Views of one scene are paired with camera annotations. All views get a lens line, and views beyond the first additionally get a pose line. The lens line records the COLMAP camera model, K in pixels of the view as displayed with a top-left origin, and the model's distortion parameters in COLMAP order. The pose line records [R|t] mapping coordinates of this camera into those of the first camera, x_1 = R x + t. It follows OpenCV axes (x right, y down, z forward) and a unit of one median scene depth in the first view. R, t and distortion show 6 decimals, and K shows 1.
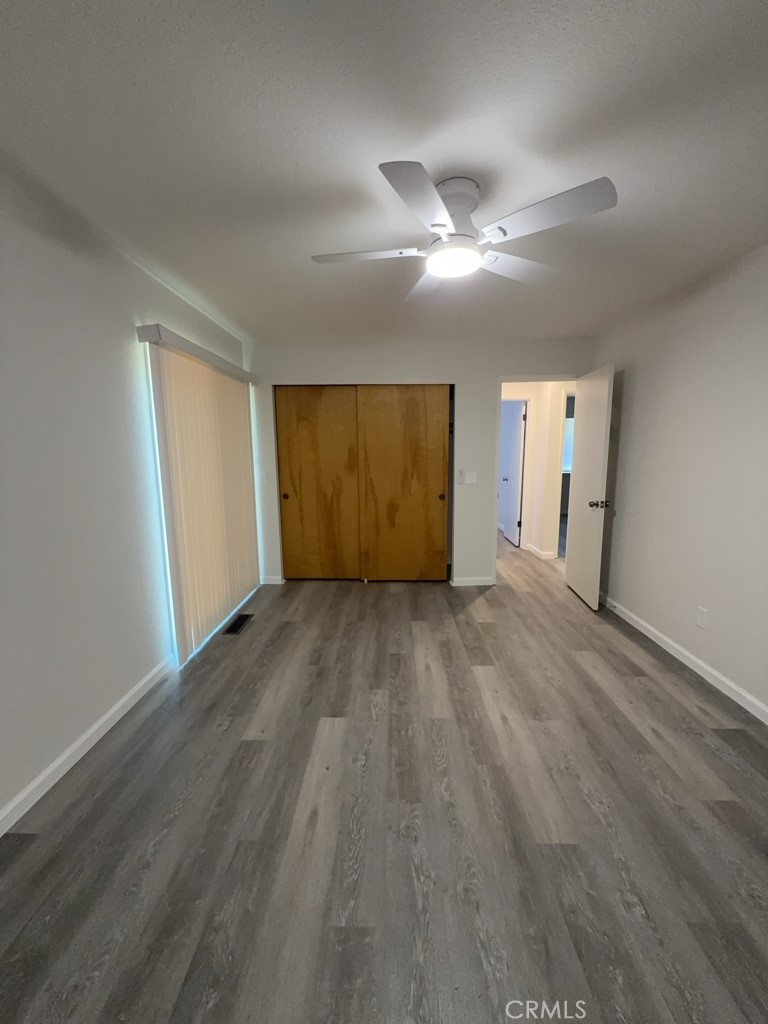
lens RADIAL K [[410.5, 0, 383.7], [0, 410.5, 511.4], [0, 0, 1]] dist [0.003185, -0.000414]
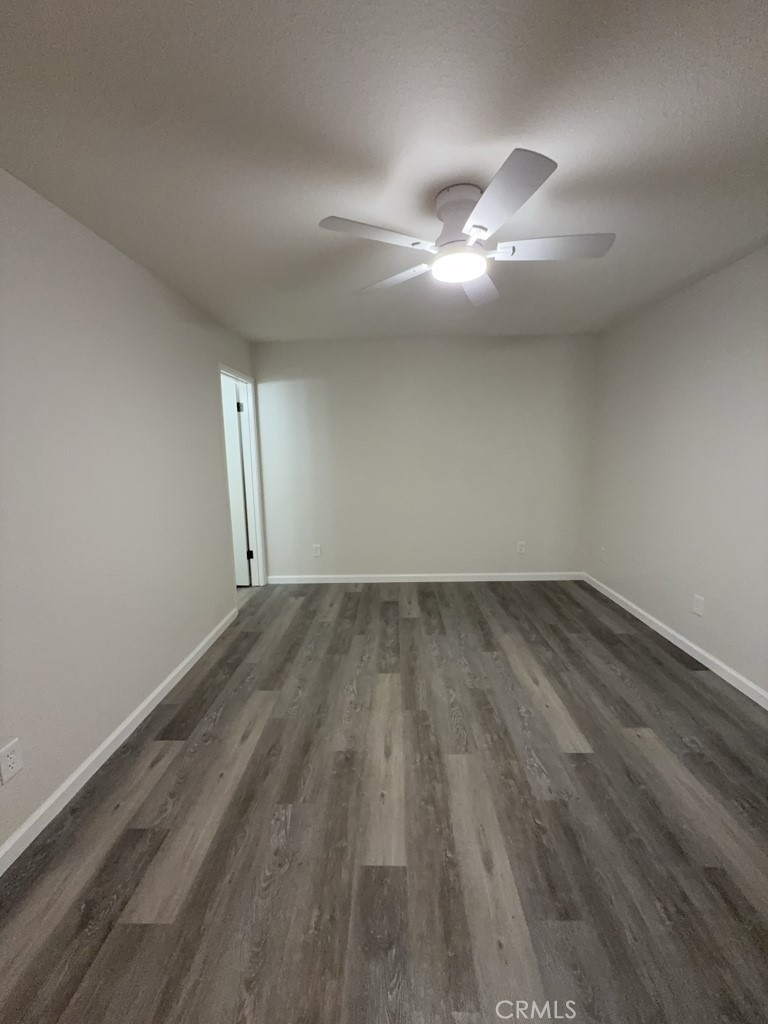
lens RADIAL K [[410.5, 0, 384.4], [0, 410.5, 511.4], [0, 0, 1]] dist [0.003185, -0.000414]
pose [[-0.999753, 0.020871, 0.007689, 0.291740], [0.022227, 0.950333, 0.310439, -0.289442], [-0.000828, 0.310533, -0.950562, 1.745482]]
